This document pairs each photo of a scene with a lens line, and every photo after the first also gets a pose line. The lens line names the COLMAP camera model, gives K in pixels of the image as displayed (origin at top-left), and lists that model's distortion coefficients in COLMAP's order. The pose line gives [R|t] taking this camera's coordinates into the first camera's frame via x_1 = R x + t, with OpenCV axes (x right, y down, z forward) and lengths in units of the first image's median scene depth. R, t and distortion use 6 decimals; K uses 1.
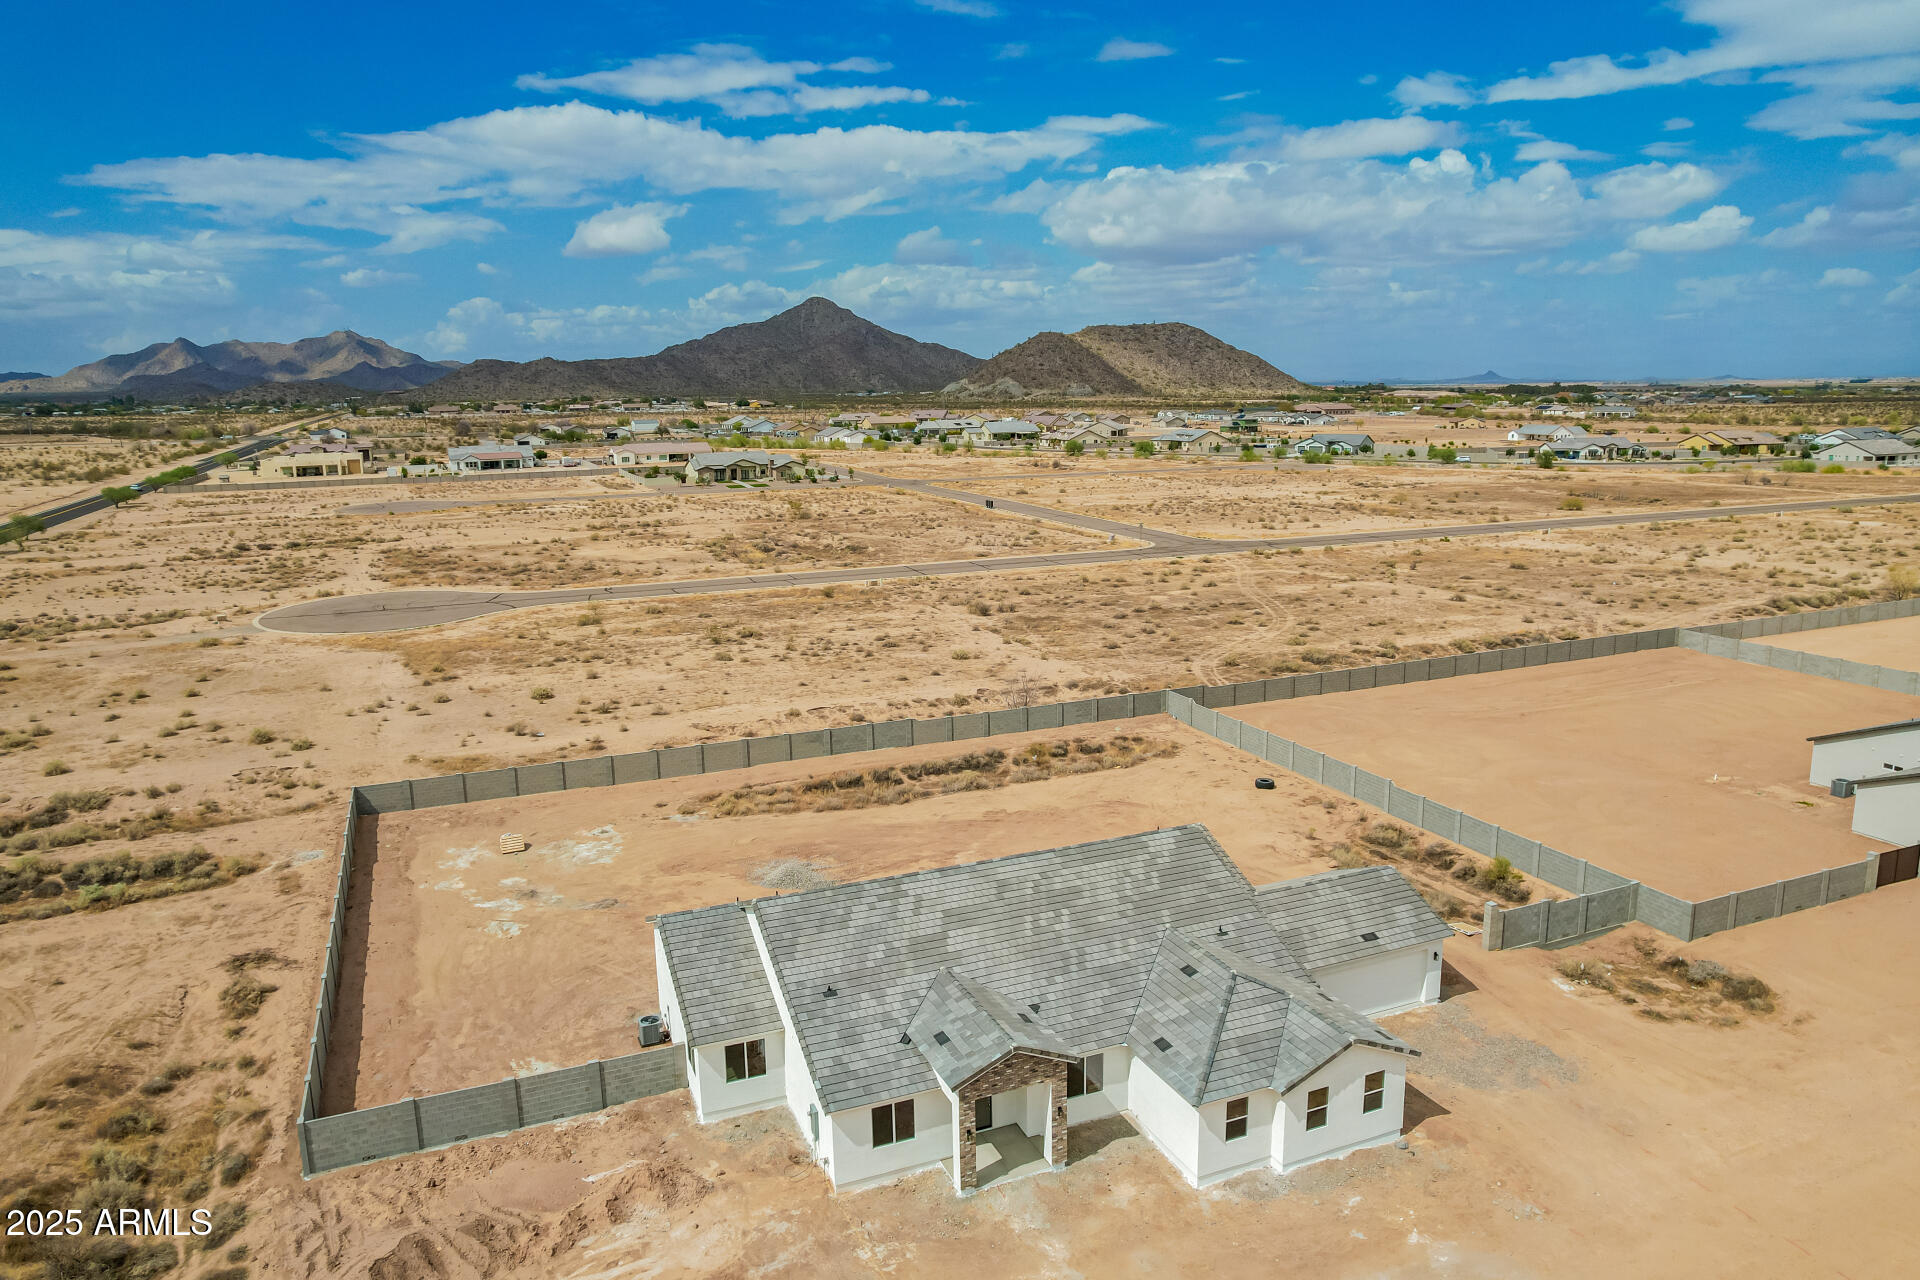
lens RADIAL K [[1271.1, 0, 967.0], [0, 1271.1, 648.2], [0, 0, 1]] dist [-0.042963, 0.004066]
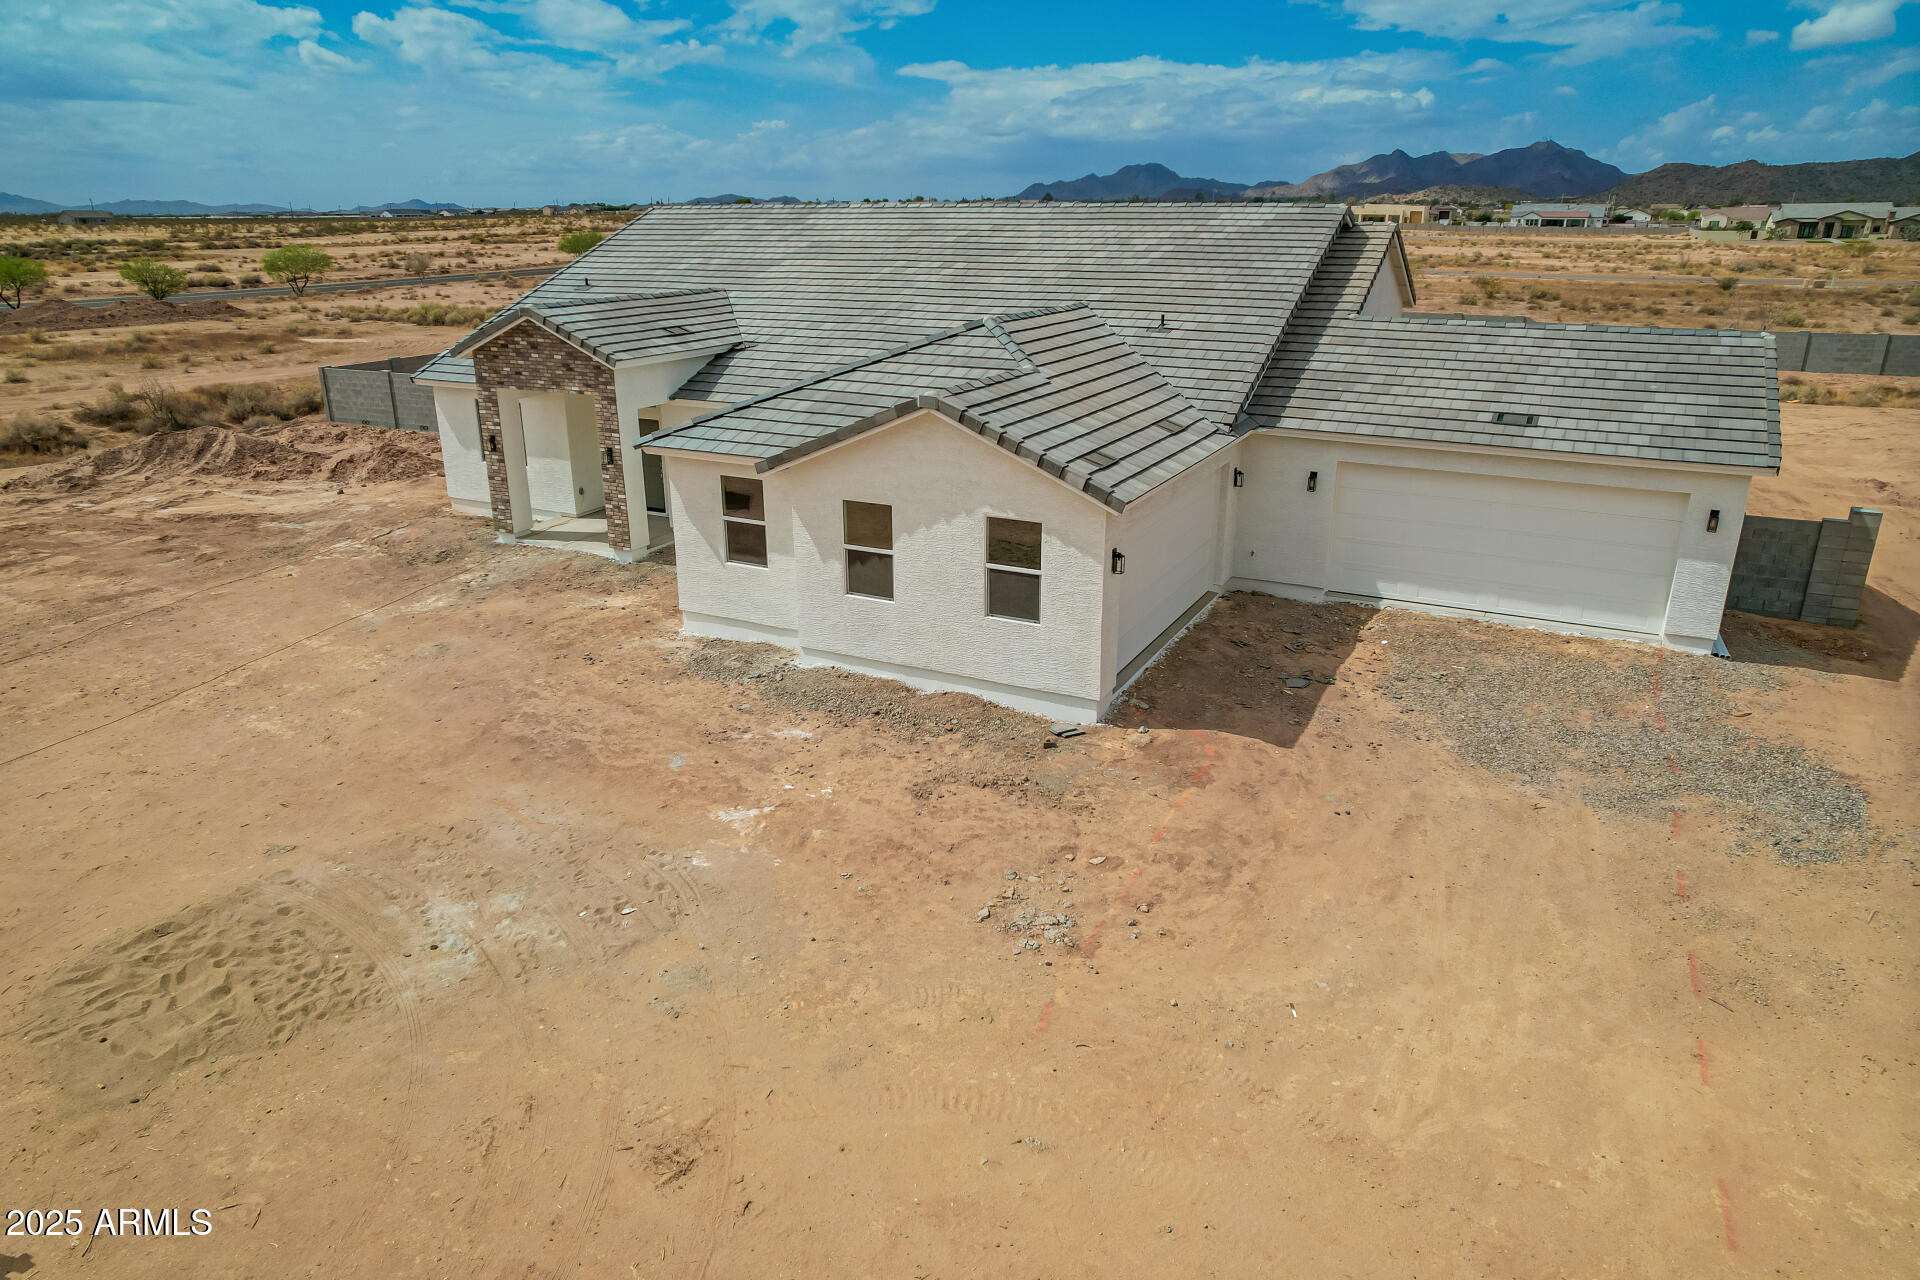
lens RADIAL K [[1219.0, 0, 966.0], [0, 1219.0, 639.4], [0, 0, 1]] dist [-0.069605, 0.066869]
pose [[0.644916, 0.270693, -0.714709, 0.366729], [-0.163017, 0.962374, 0.217397, 0.175913], [0.746665, -0.023693, 0.664778, 0.437845]]
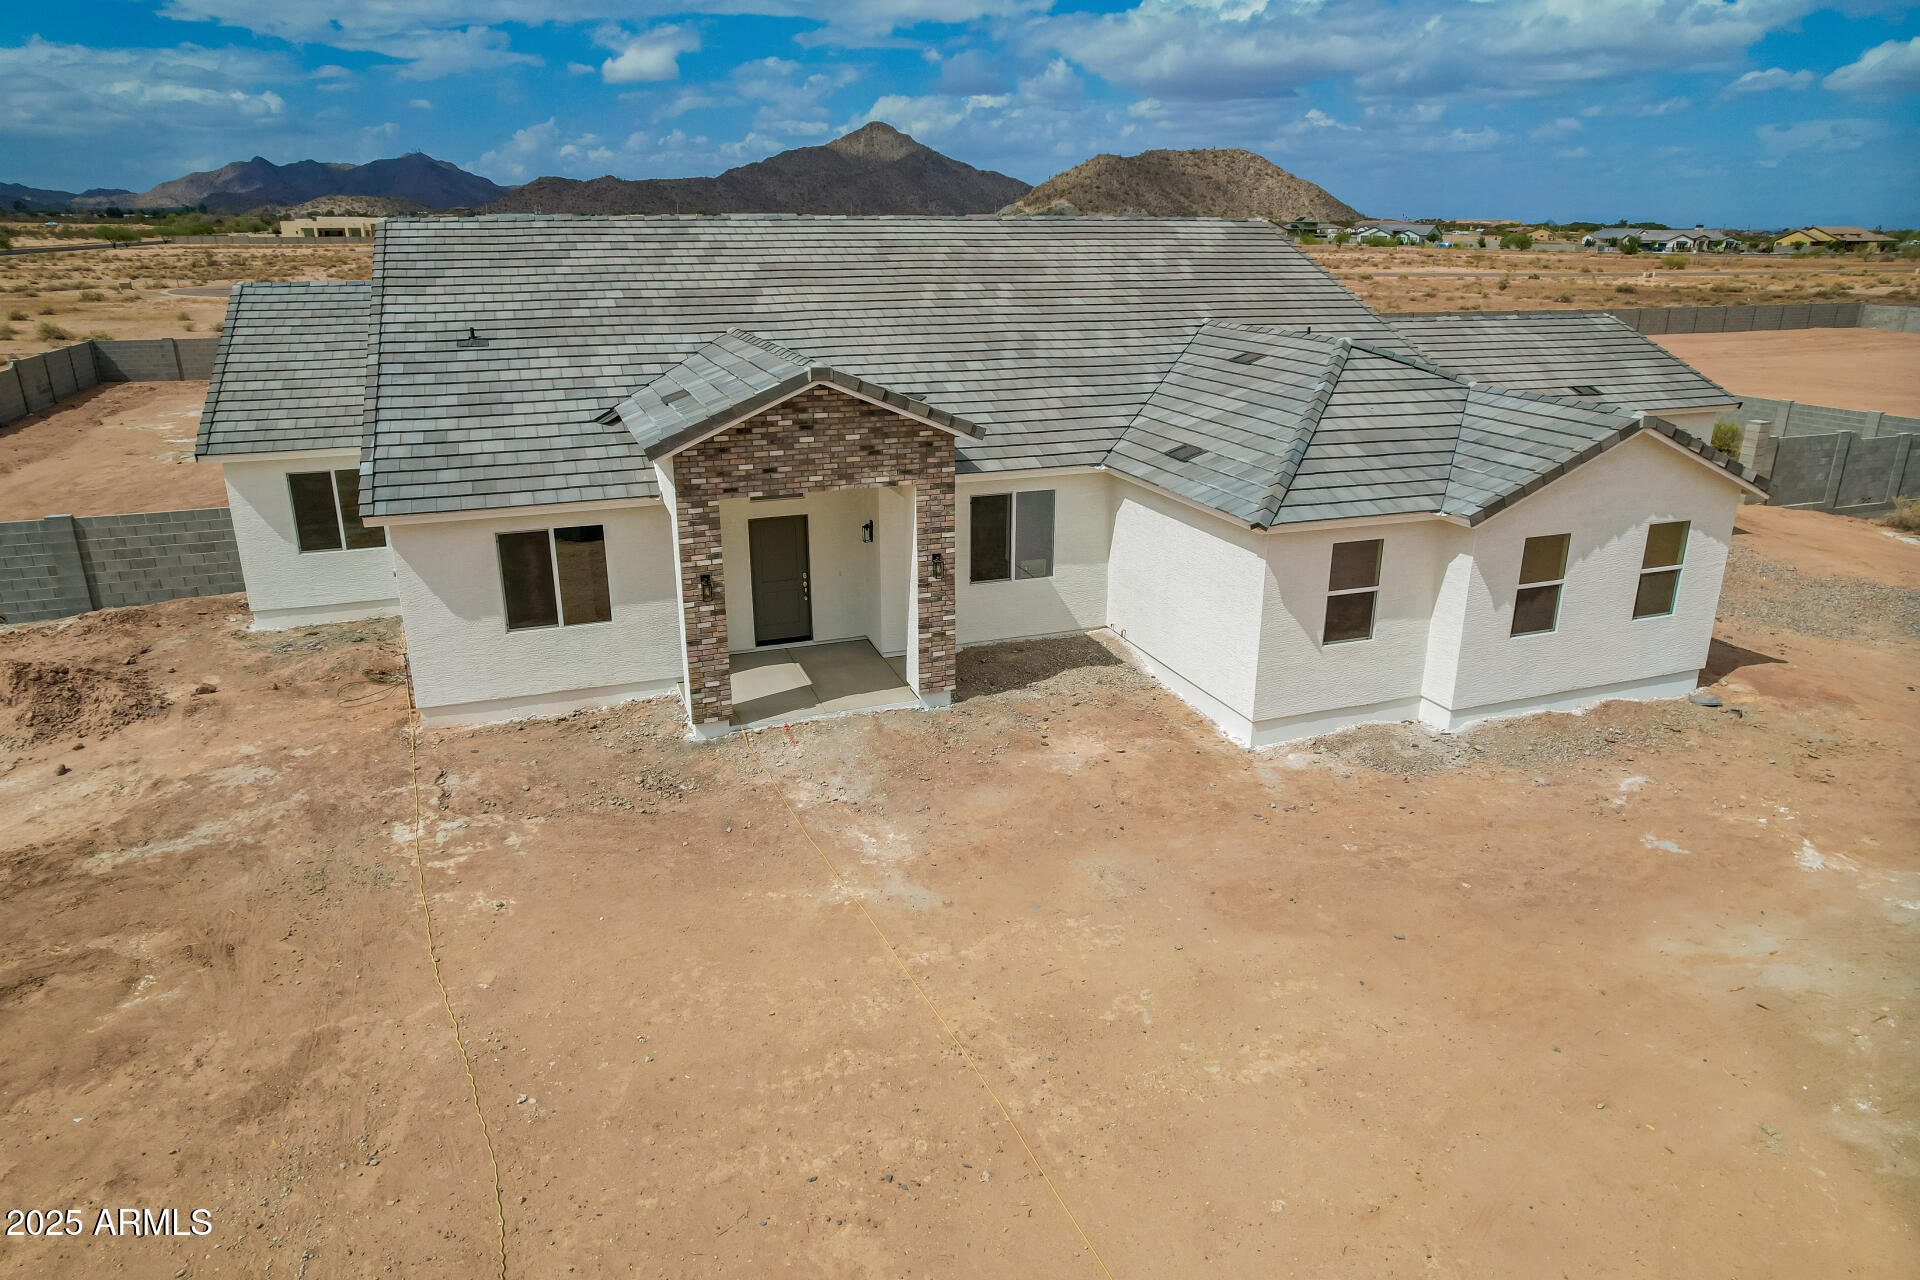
lens RADIAL K [[1219.0, 0, 966.0], [0, 1219.0, 639.4], [0, 0, 1]] dist [-0.069605, 0.066869]
pose [[0.998762, 0.033389, -0.036871, 0.058822], [-0.028313, 0.991043, 0.130505, 0.199401], [0.040899, -0.129299, 0.990762, 0.346963]]
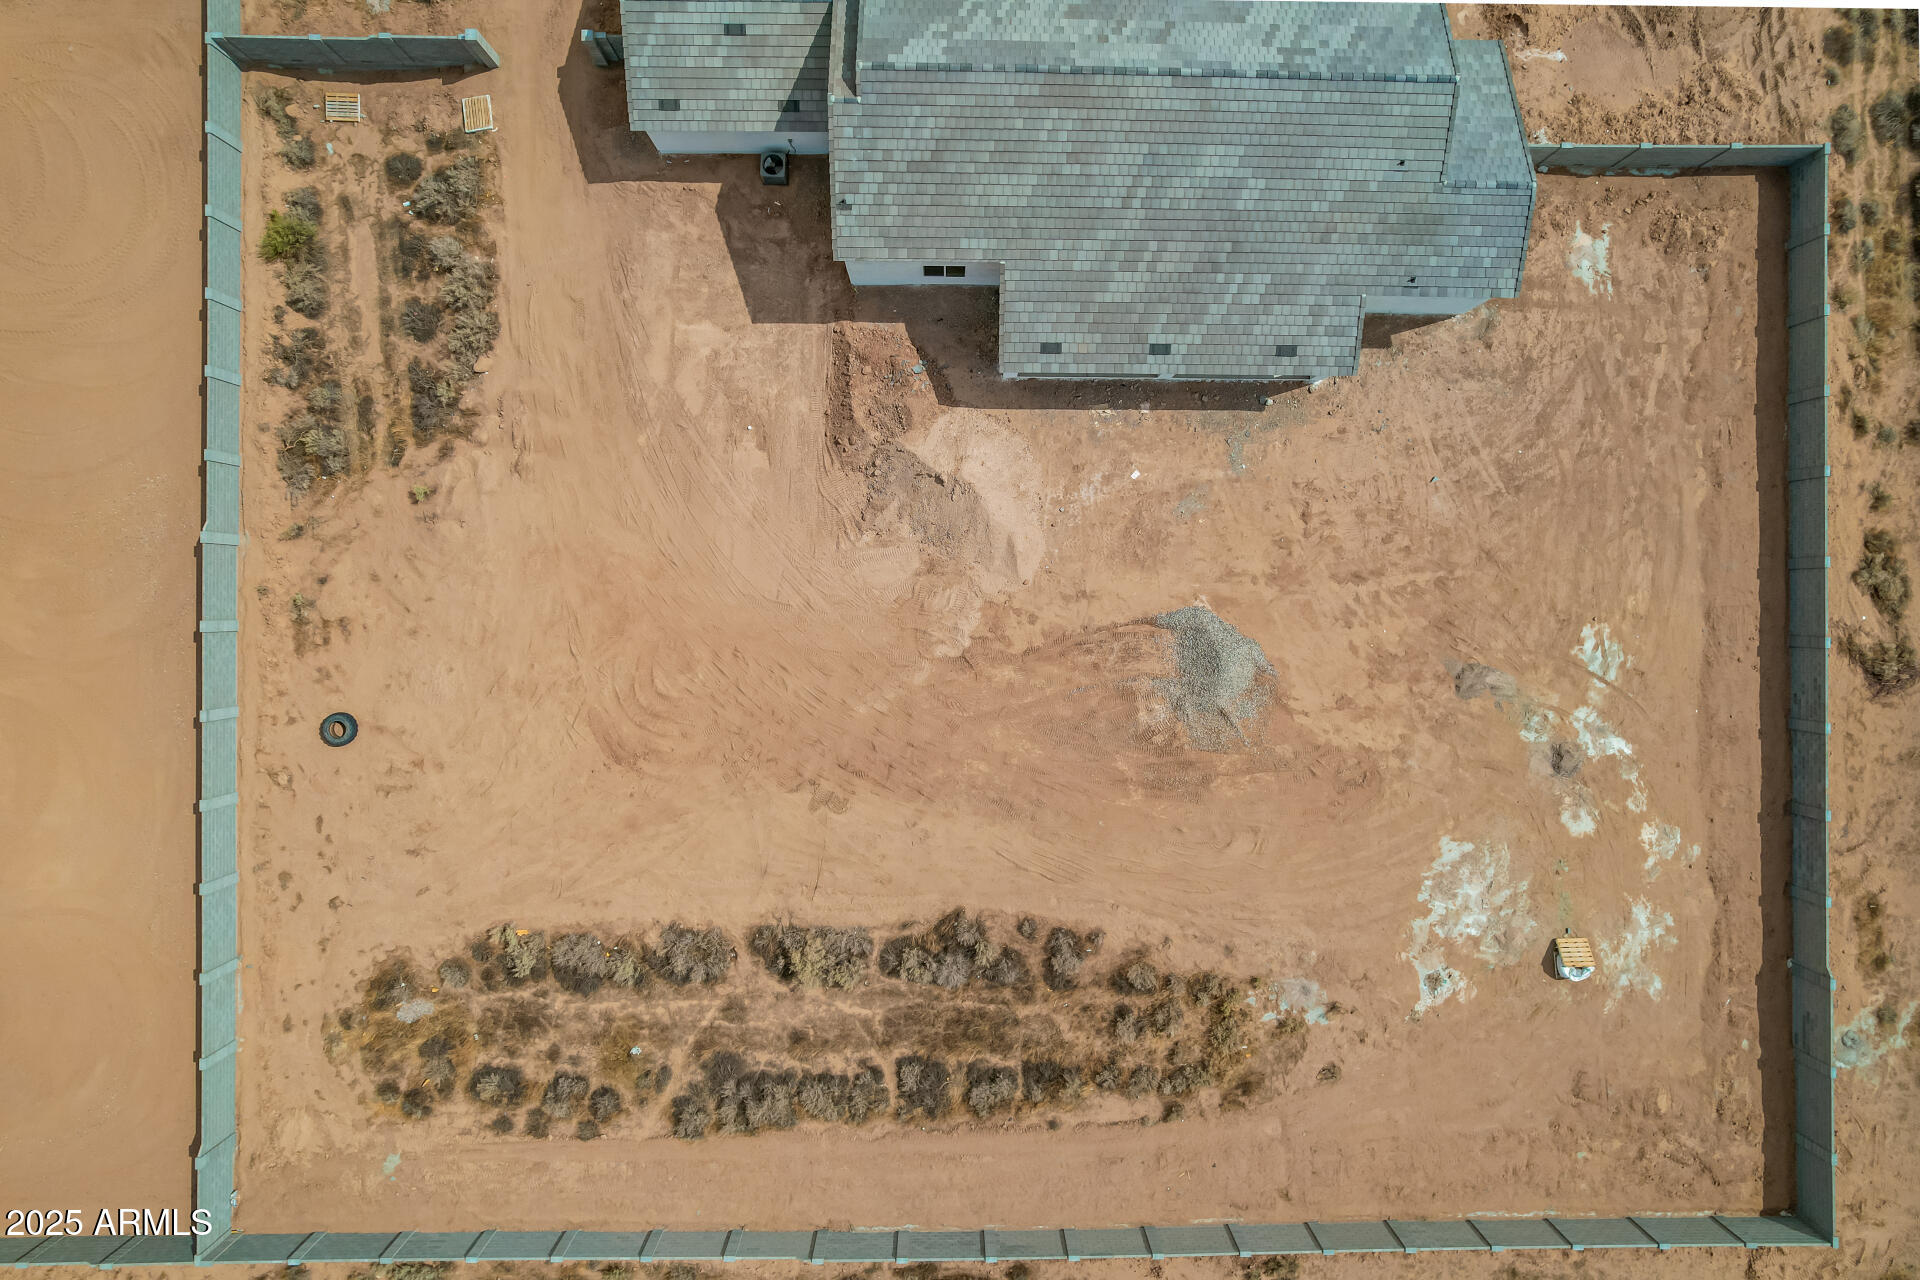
lens RADIAL K [[1219.0, 0, 966.0], [0, 1219.0, 639.4], [0, 0, 1]] dist [-0.069605, 0.066869]
pose [[-0.921316, -0.388804, -0.002954, -0.006279], [0.068858, -0.170635, 0.982925, -0.465532], [-0.382669, 0.905381, 0.183981, 0.897971]]
